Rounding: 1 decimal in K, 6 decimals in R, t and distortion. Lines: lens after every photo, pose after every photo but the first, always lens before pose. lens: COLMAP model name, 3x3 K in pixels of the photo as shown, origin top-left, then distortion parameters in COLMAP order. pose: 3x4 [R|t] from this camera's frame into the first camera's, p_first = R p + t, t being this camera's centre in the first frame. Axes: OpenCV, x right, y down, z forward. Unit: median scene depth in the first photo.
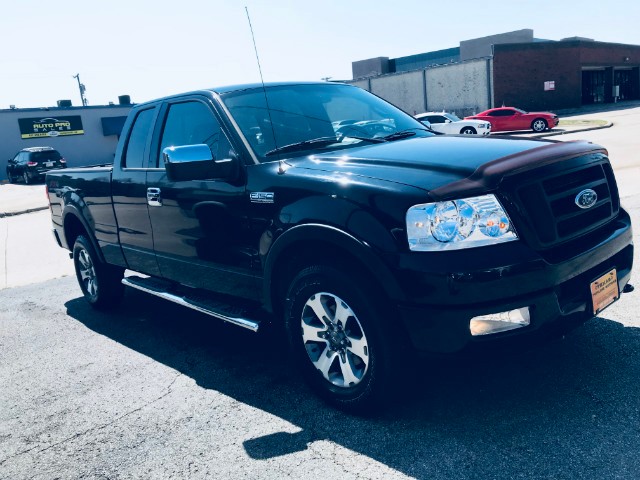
lens RADIAL K [[537.4, 0, 319.2], [0, 537.4, 222.4], [0, 0, 1]] dist [0.063064, -0.090373]
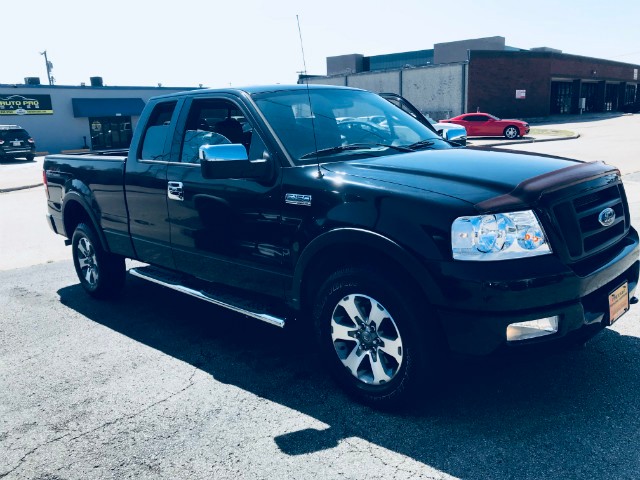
lens RADIAL K [[537.4, 0, 319.2], [0, 537.4, 222.4], [0, 0, 1]] dist [0.063064, -0.090373]
pose [[0.996735, 0.046318, 0.066141, -0.112558], [-0.047093, 0.998838, 0.010195, -0.012434], [-0.065592, -0.013277, 0.997758, -0.029816]]
